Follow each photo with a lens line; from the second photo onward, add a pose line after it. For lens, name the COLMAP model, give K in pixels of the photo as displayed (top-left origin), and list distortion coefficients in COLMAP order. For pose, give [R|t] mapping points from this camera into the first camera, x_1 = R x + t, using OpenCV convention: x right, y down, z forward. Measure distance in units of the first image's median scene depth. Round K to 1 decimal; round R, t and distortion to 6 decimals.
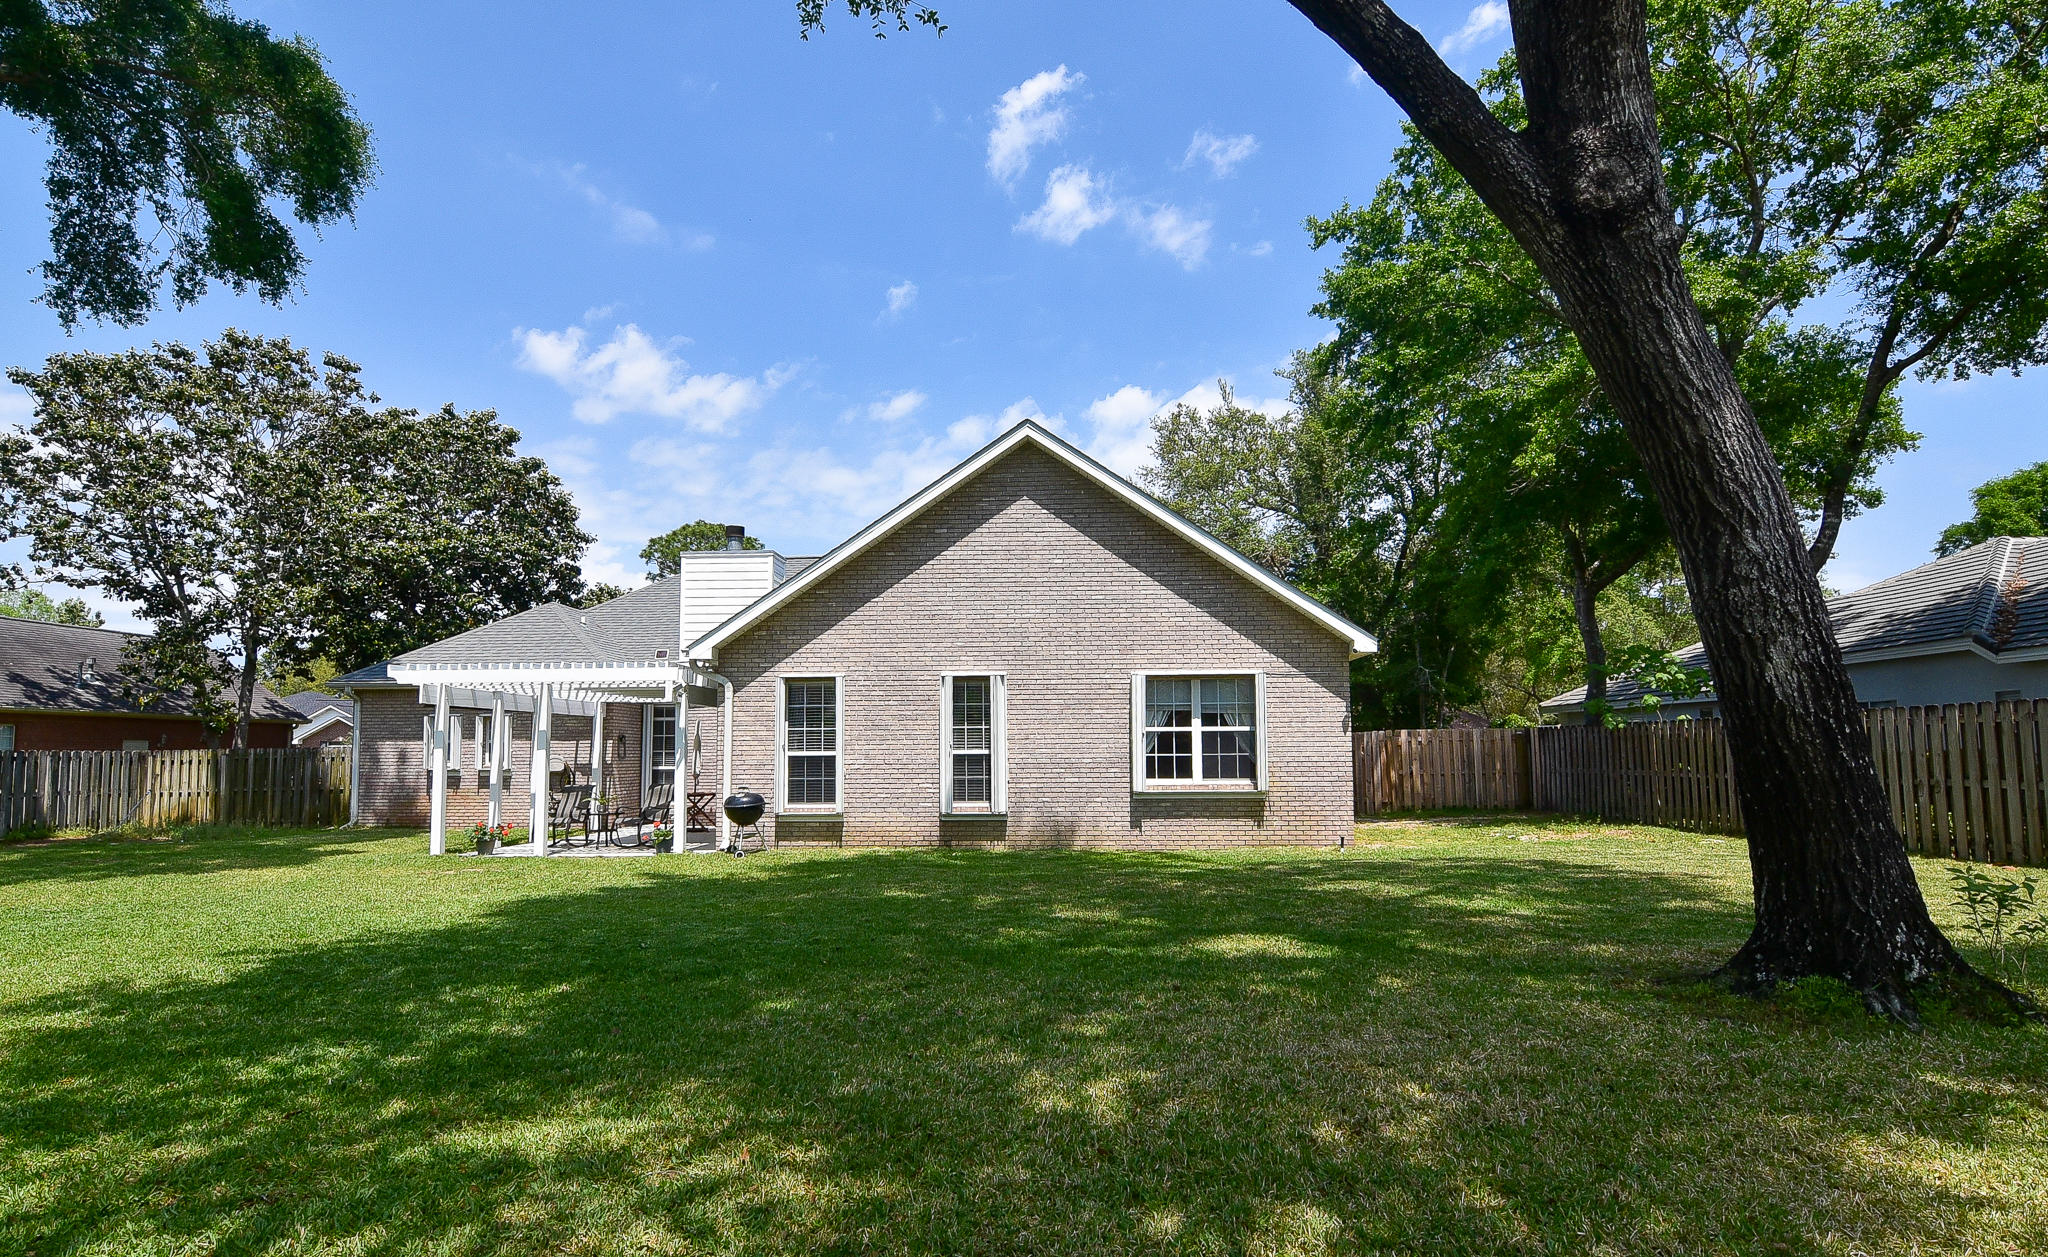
lens RADIAL K [[1063.5, 0, 995.0], [0, 1063.5, 670.7], [0, 0, 1]] dist [-0.003977, -0.000232]
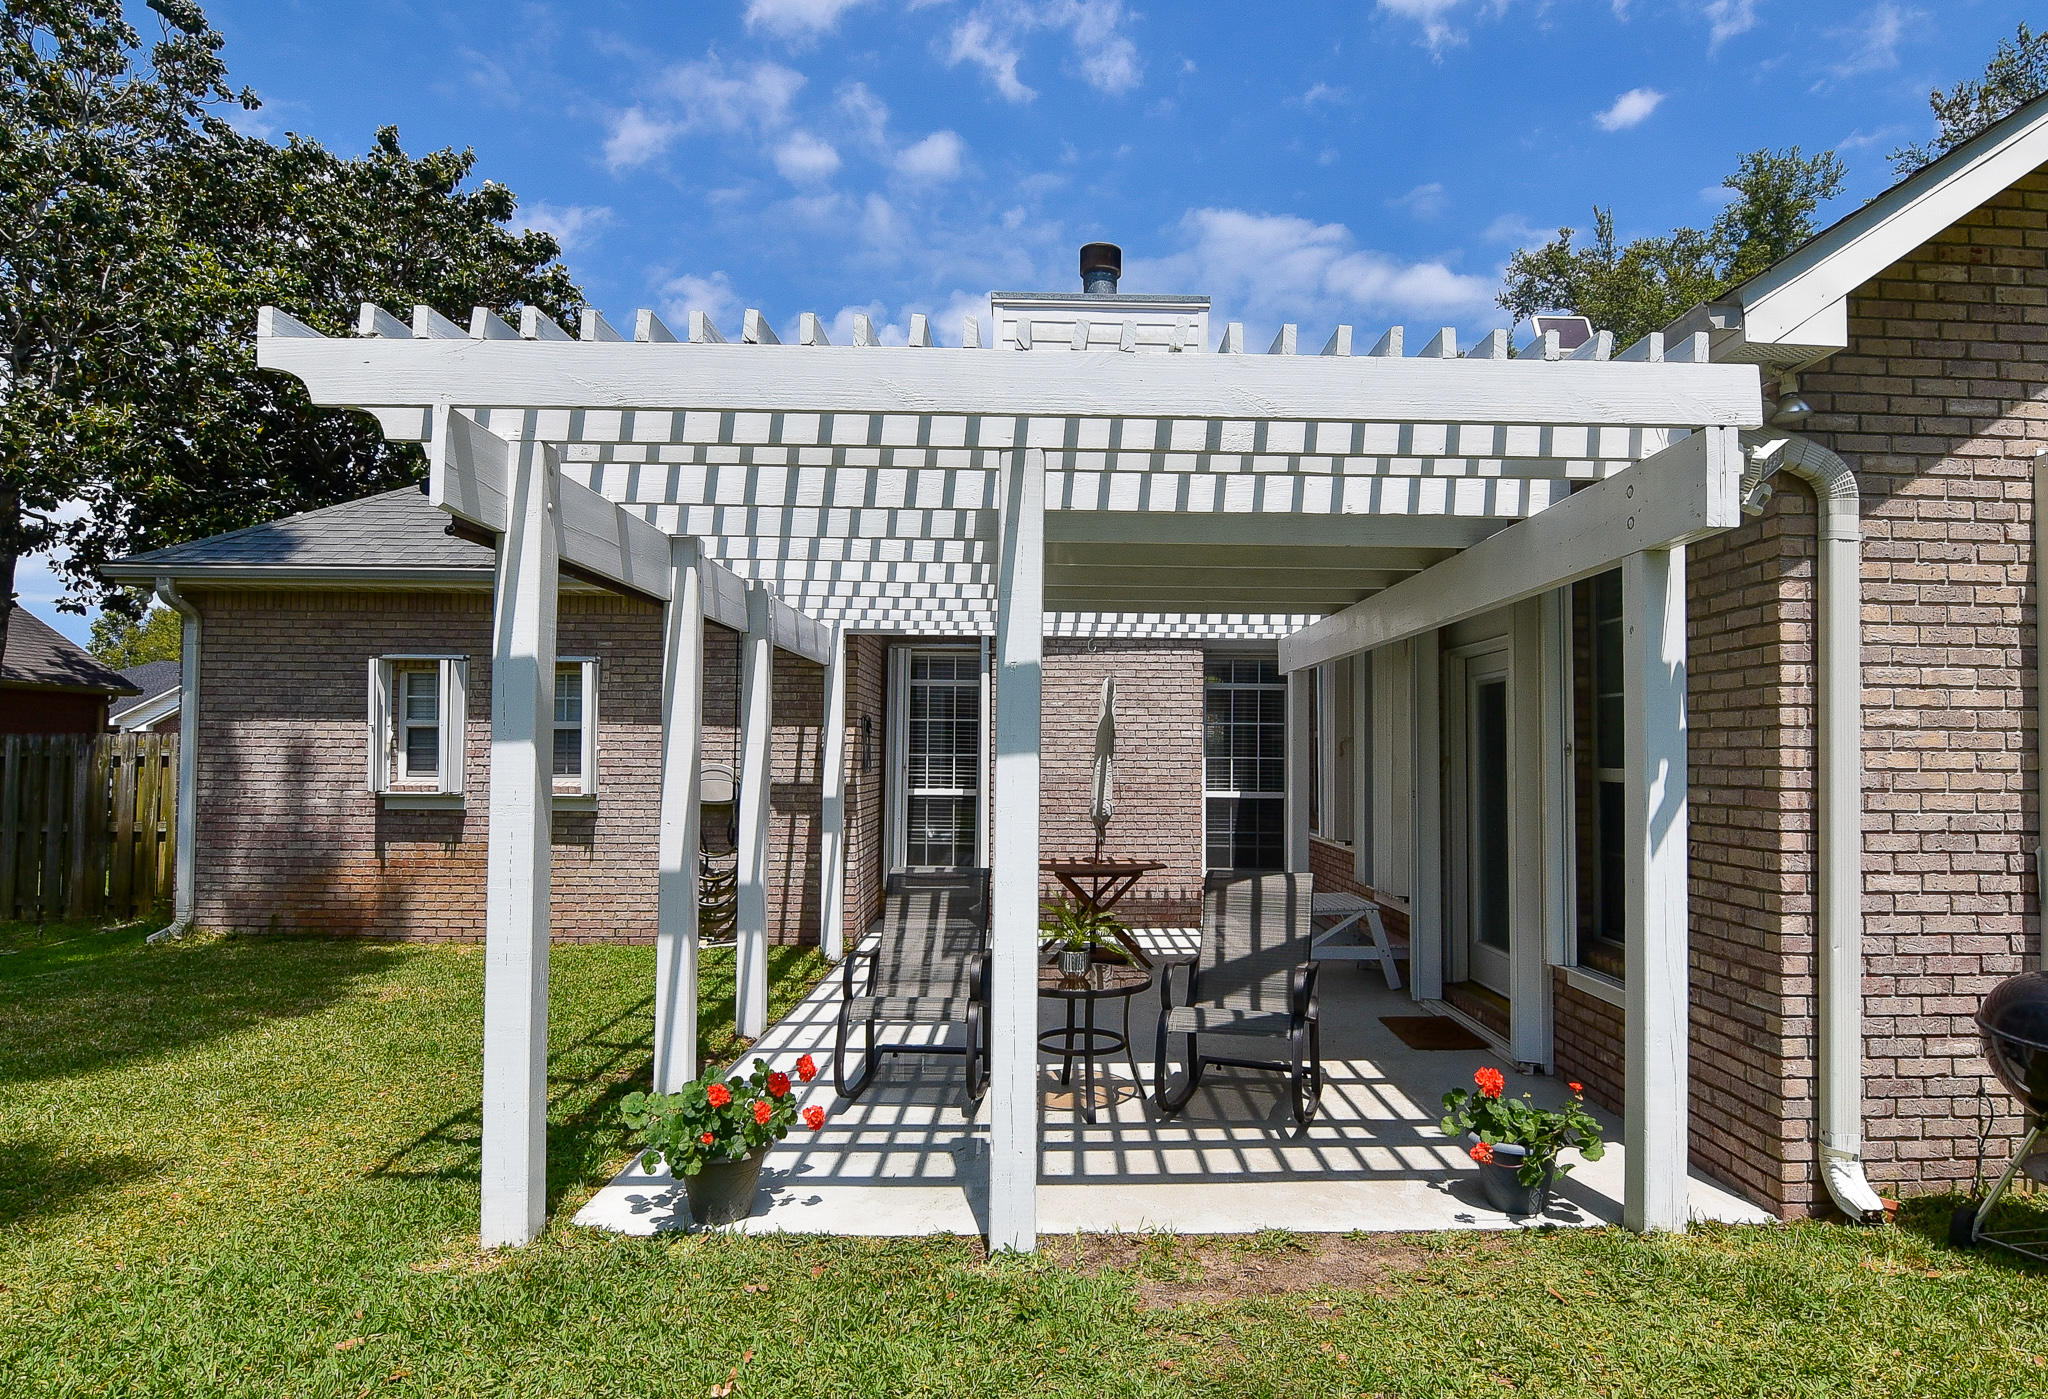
lens RADIAL K [[1115.5, 0, 1086.5], [0, 1115.5, 711.4], [0, 0, 1]] dist [0.006504, -0.021212]
pose [[0.994184, 0.018131, 0.106161, -0.315939], [-0.022351, 0.999001, 0.038702, 0.041148], [-0.105353, -0.040850, 0.993596, 0.566619]]
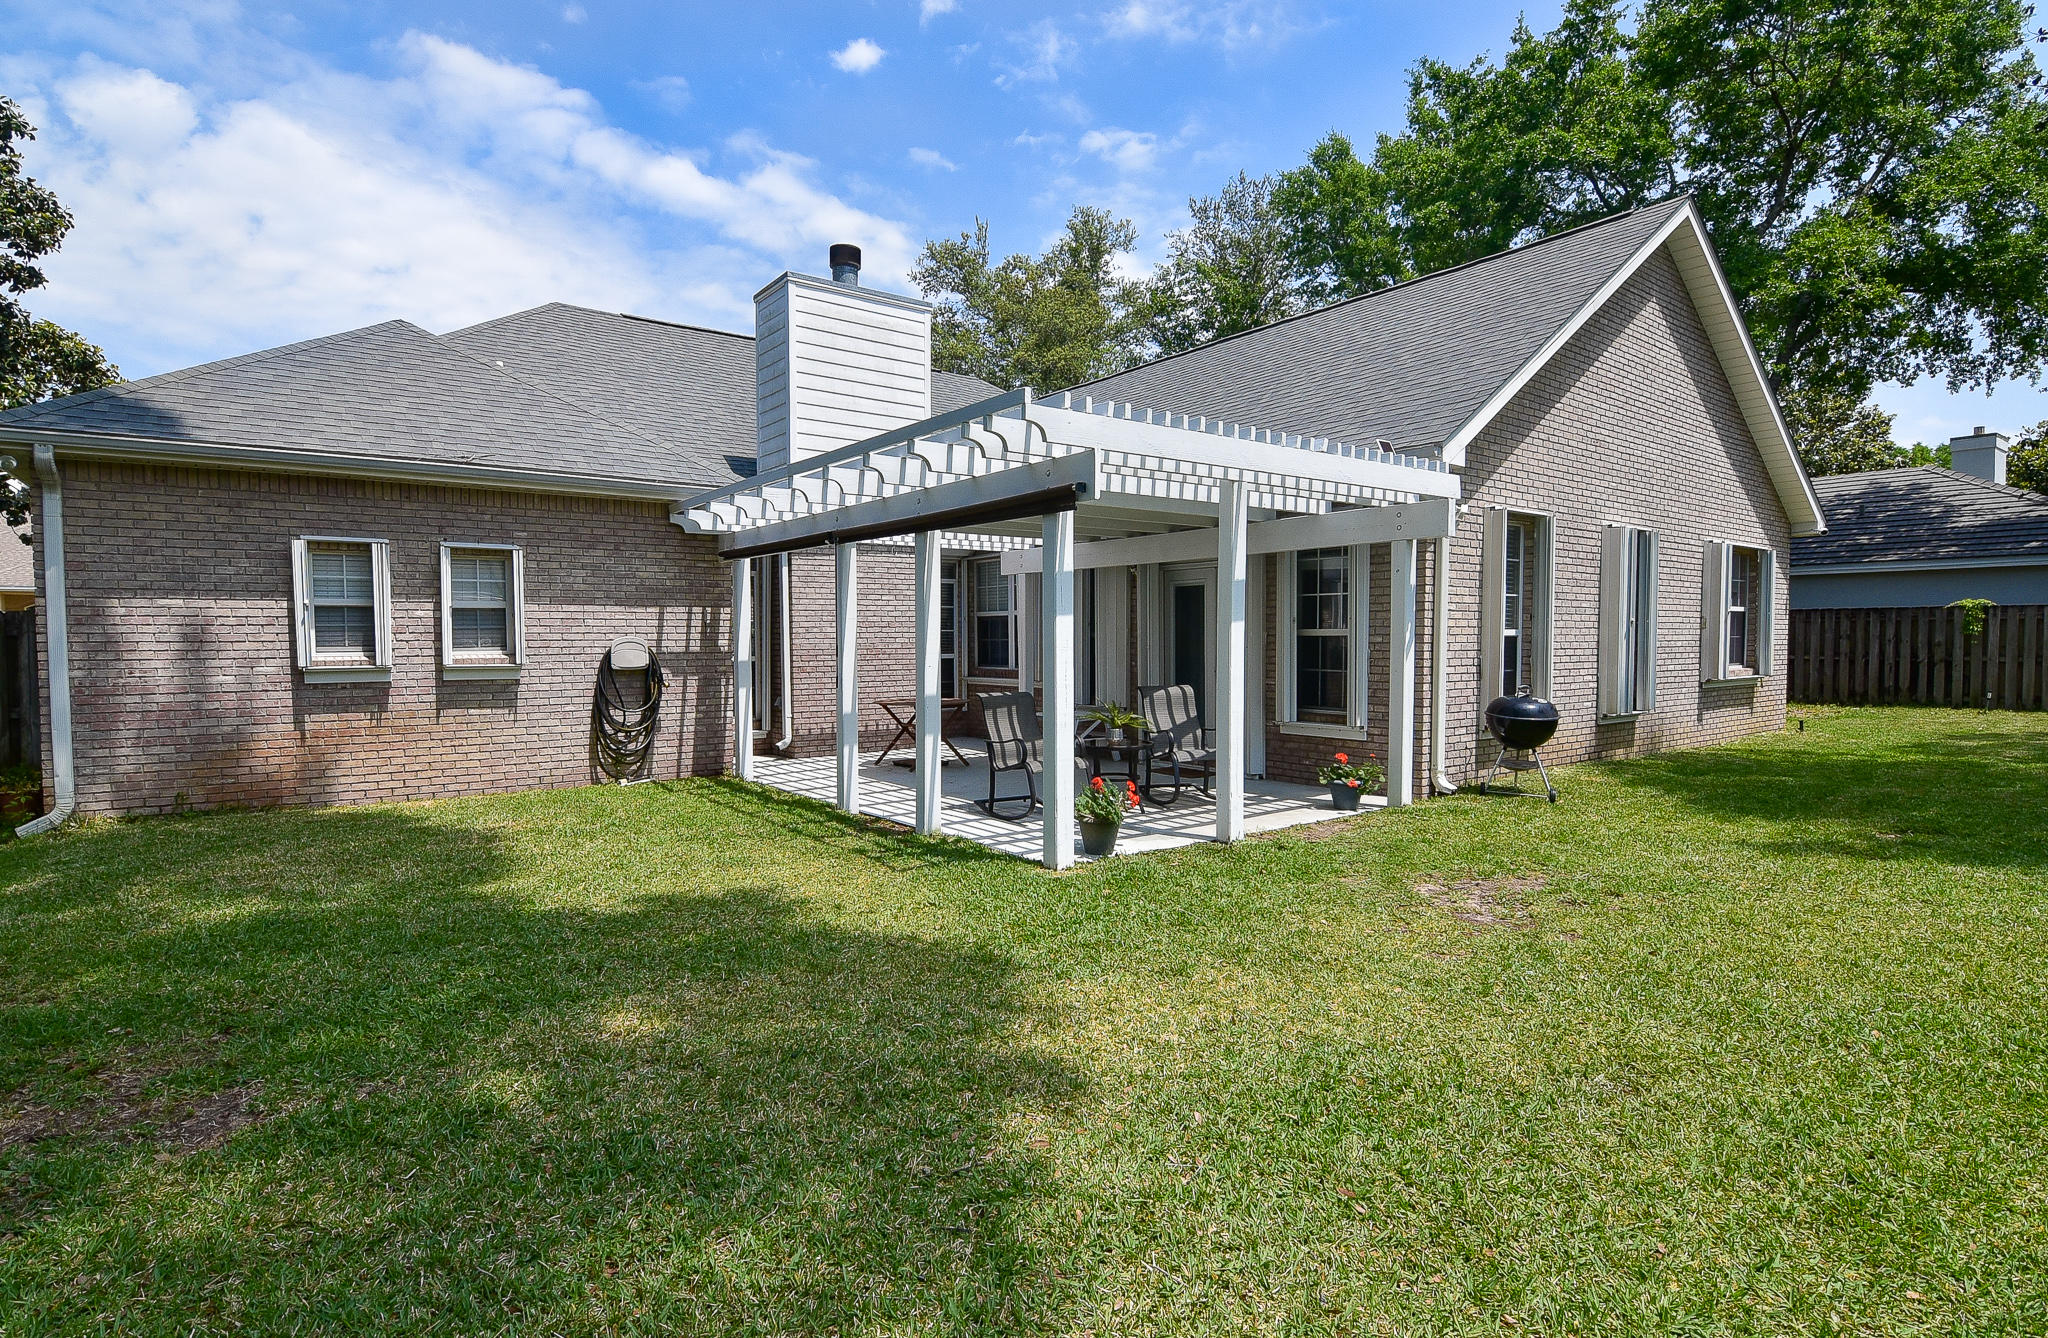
lens RADIAL K [[1007.8, 0, 1012.0], [0, 1007.8, 673.8], [0, 0, 1]] dist [-0.001799, -0.014750]
pose [[0.760972, -0.020650, 0.648456, -0.575194], [-0.052582, 0.994242, 0.093366, 0.044316], [-0.646651, -0.105146, 0.755505, 0.529364]]
